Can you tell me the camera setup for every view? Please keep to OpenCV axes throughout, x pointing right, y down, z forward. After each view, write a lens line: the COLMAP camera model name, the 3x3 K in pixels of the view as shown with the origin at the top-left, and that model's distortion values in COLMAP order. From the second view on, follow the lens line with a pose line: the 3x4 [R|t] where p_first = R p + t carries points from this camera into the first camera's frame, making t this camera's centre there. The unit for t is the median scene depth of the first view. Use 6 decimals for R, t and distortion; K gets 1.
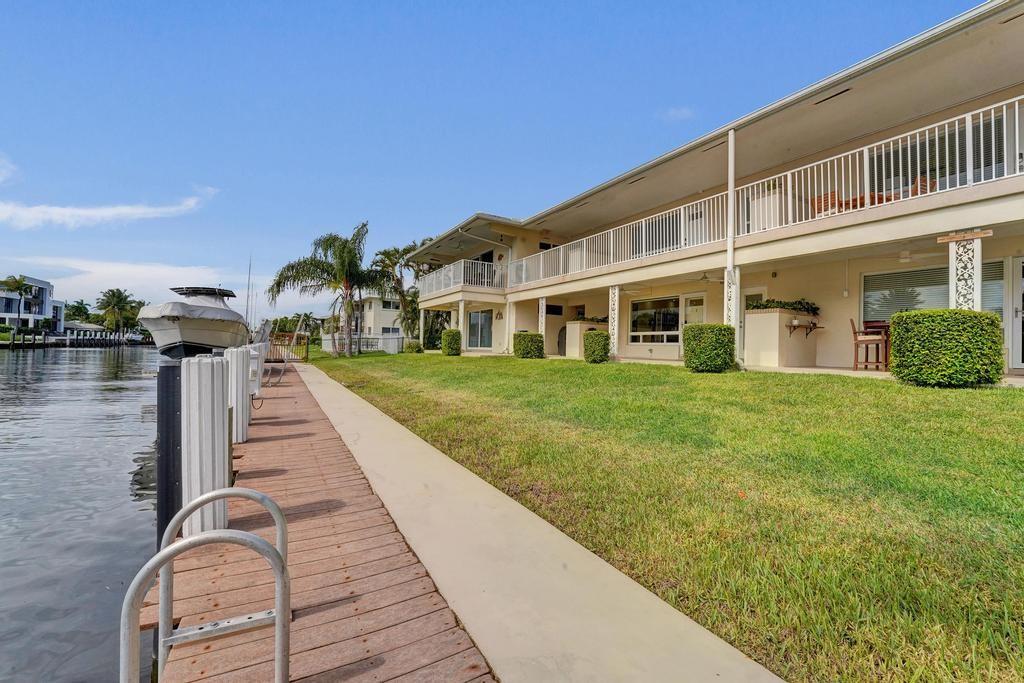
lens RADIAL K [[421.6, 0, 508.9], [0, 421.6, 339.3], [0, 0, 1]] dist [-0.021959, 0.000179]
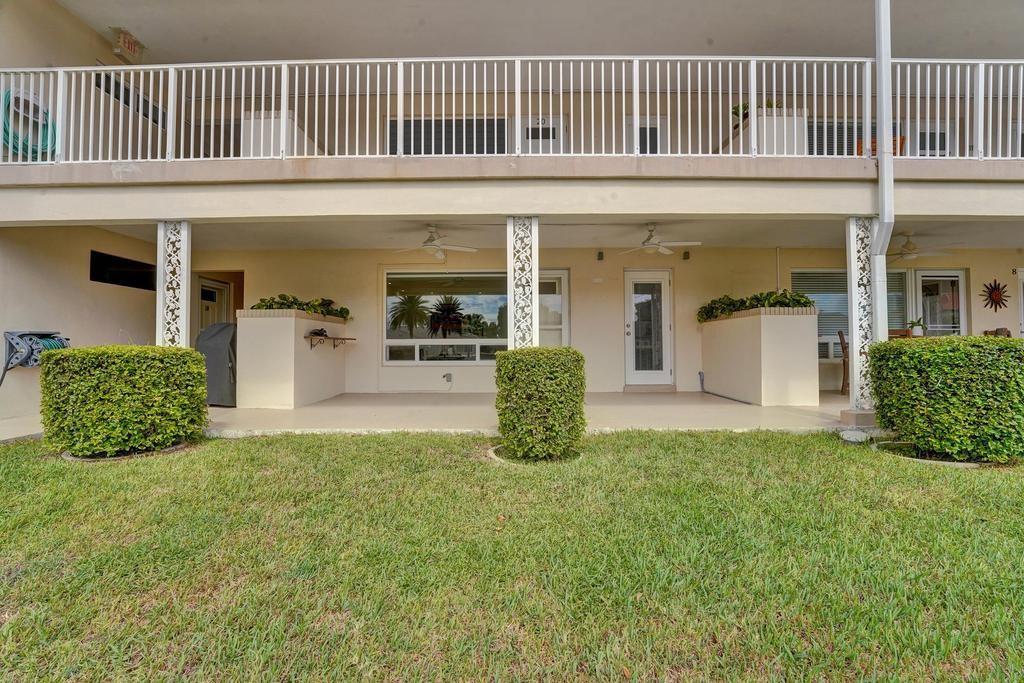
lens RADIAL K [[421.6, 0, 508.9], [0, 421.6, 339.3], [0, 0, 1]] dist [-0.021959, 0.000179]
pose [[0.498920, -0.008170, 0.866610, -0.054304], [-0.000115, 0.999955, 0.009493, -0.021443], [-0.866648, -0.004836, 0.498896, 0.660617]]
